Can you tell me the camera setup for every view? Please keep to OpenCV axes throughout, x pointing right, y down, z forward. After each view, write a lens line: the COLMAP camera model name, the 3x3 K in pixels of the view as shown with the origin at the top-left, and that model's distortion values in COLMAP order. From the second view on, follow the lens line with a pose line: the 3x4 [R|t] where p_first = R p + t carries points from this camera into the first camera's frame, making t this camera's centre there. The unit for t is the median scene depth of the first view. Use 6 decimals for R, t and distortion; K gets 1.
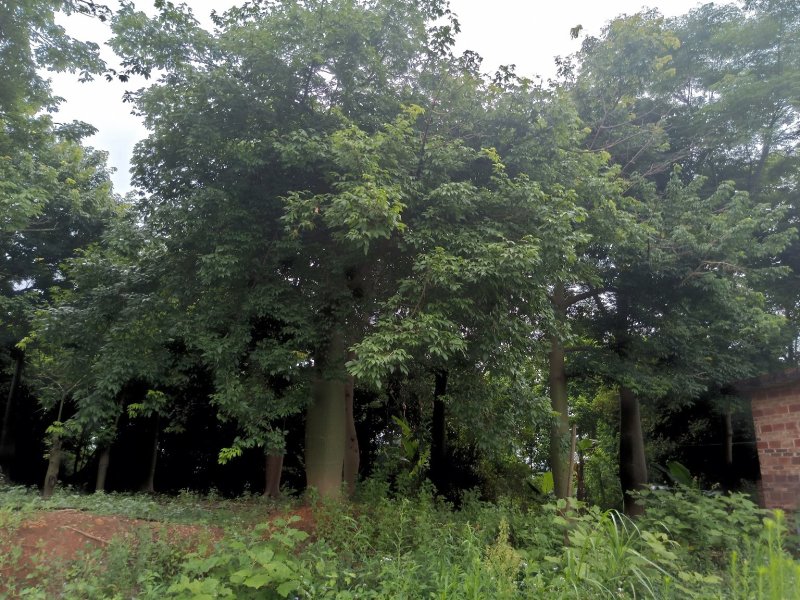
lens RADIAL K [[608.4, 0, 399.4], [0, 608.4, 301.8], [0, 0, 1]] dist [0.035798, -0.011576]
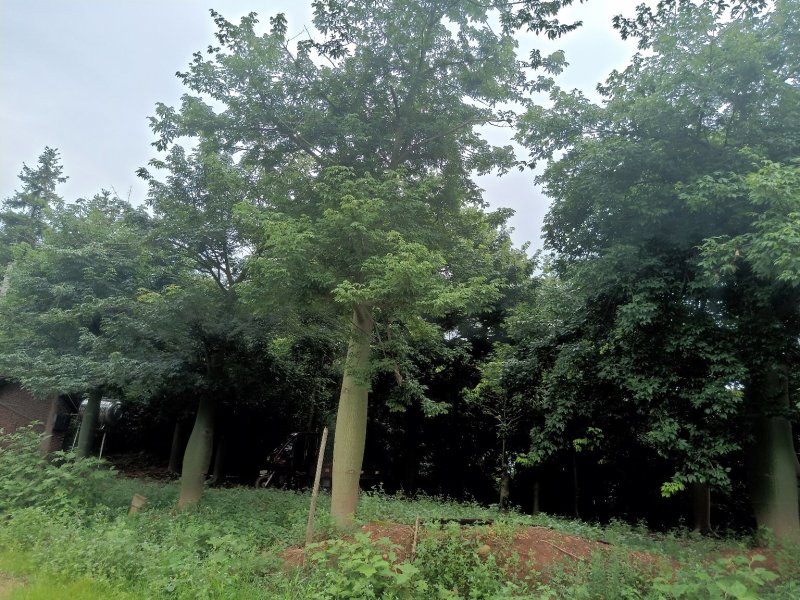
lens RADIAL K [[608.4, 0, 399.4], [0, 608.4, 301.8], [0, 0, 1]] dist [0.035798, -0.011576]
pose [[0.816179, -0.124856, -0.564148, -0.021423], [0.100592, 0.992168, -0.074053, -0.039719], [0.568975, 0.003692, 0.822346, -0.143536]]
